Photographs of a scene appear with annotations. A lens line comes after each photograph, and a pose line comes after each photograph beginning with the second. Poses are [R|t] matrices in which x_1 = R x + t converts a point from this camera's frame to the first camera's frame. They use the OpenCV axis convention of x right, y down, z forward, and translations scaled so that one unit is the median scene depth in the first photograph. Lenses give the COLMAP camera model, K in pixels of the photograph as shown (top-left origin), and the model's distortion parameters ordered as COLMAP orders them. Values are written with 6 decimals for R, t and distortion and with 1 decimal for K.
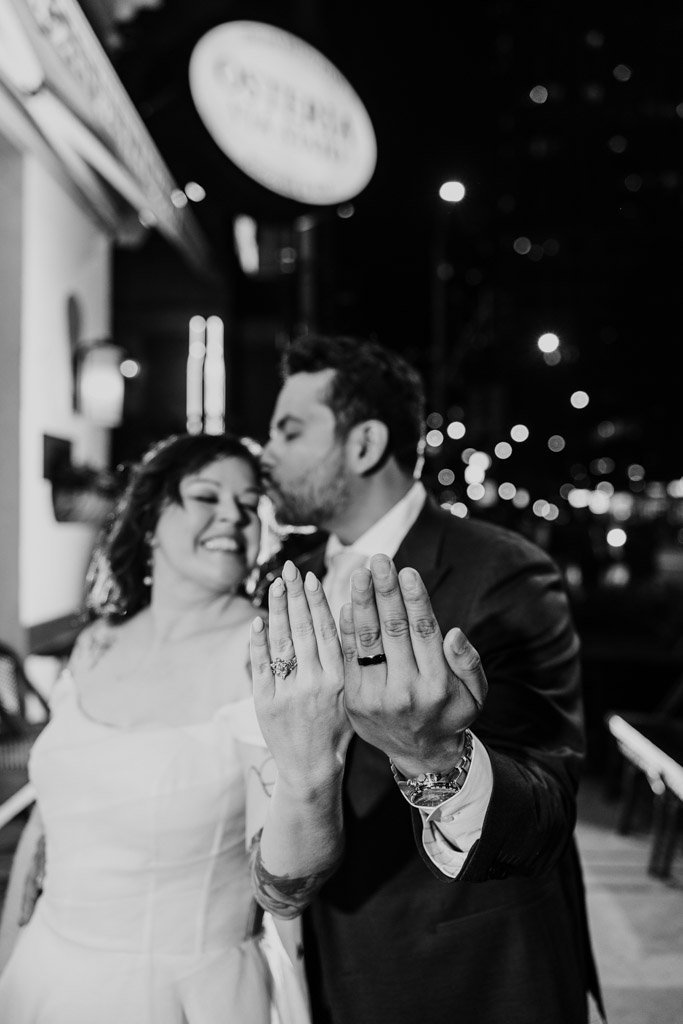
lens RADIAL K [[795.5, 0, 341.5], [0, 795.5, 512.0], [0, 0, 1]] dist [0.000986, -0.000519]
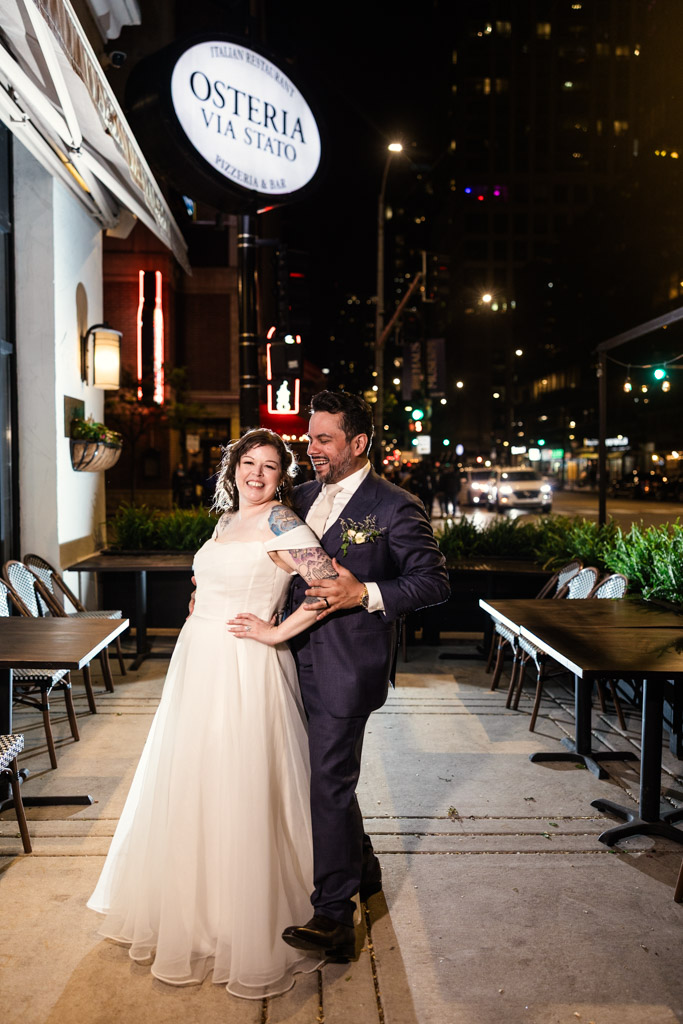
lens RADIAL K [[861.8, 0, 360.9], [0, 861.8, 521.7], [0, 0, 1]] dist [0.001310, -0.004270]
pose [[0.994090, 0.007544, 0.108294, -0.048170], [-0.014626, 0.997794, 0.064755, 0.000834], [-0.107566, -0.065957, 0.992008, -0.374696]]
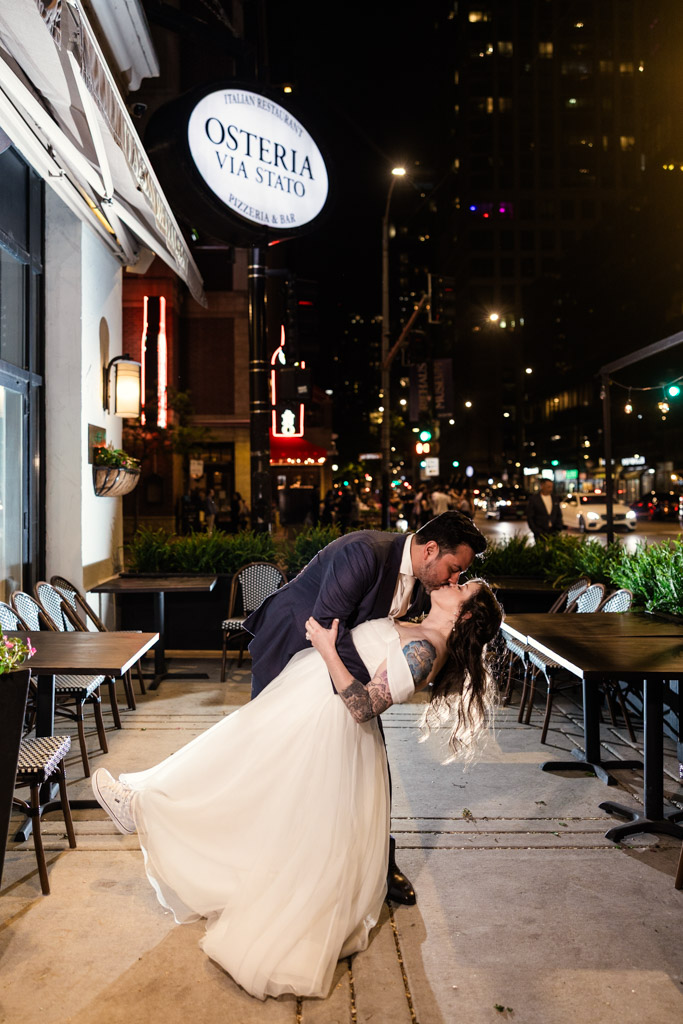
lens RADIAL K [[910.9, 0, 346.0], [0, 910.9, 479.2], [0, 0, 1]] dist [0.000875, -0.005915]
pose [[0.996307, 0.004025, 0.085769, -0.069475], [-0.003074, 0.999932, -0.011225, 0.003210], [-0.085808, 0.010920, 0.996252, -0.484679]]
